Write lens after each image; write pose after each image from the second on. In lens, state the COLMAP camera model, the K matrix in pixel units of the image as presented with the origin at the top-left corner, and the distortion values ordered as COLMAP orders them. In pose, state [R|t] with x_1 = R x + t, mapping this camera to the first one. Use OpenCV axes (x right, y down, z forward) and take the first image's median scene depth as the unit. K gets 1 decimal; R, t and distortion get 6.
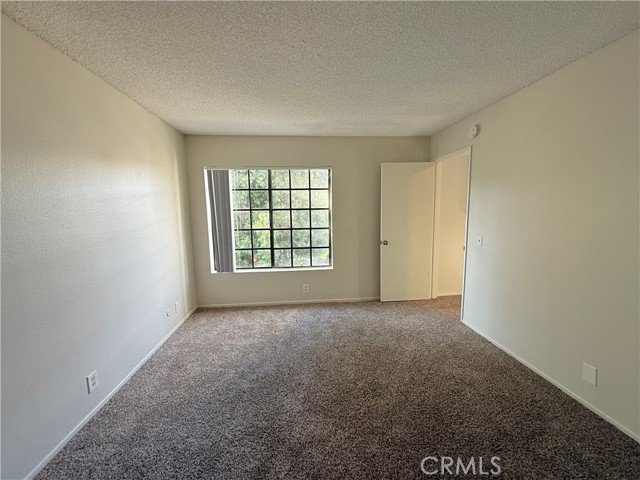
lens RADIAL K [[254.6, 0, 318.3], [0, 254.6, 239.3], [0, 0, 1]] dist [0.001139, -0.000340]
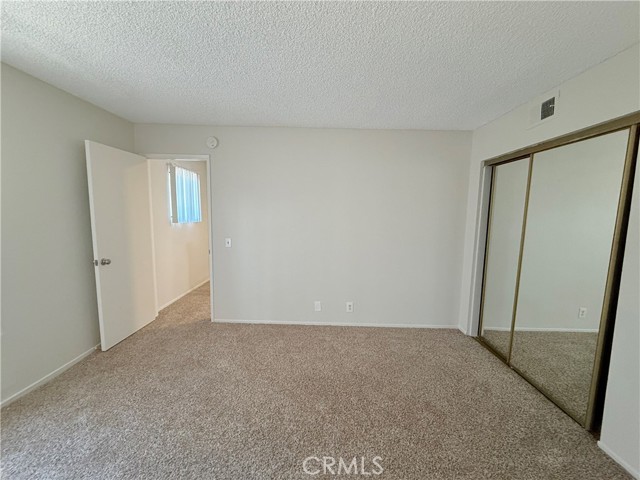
lens RADIAL K [[254.6, 0, 318.3], [0, 254.6, 239.3], [0, 0, 1]] dist [0.001139, -0.000340]
pose [[0.100031, -0.089068, 0.990990, -0.349713], [0.093842, 0.992390, 0.079722, -0.047452], [-0.990549, 0.085022, 0.107628, 0.373056]]
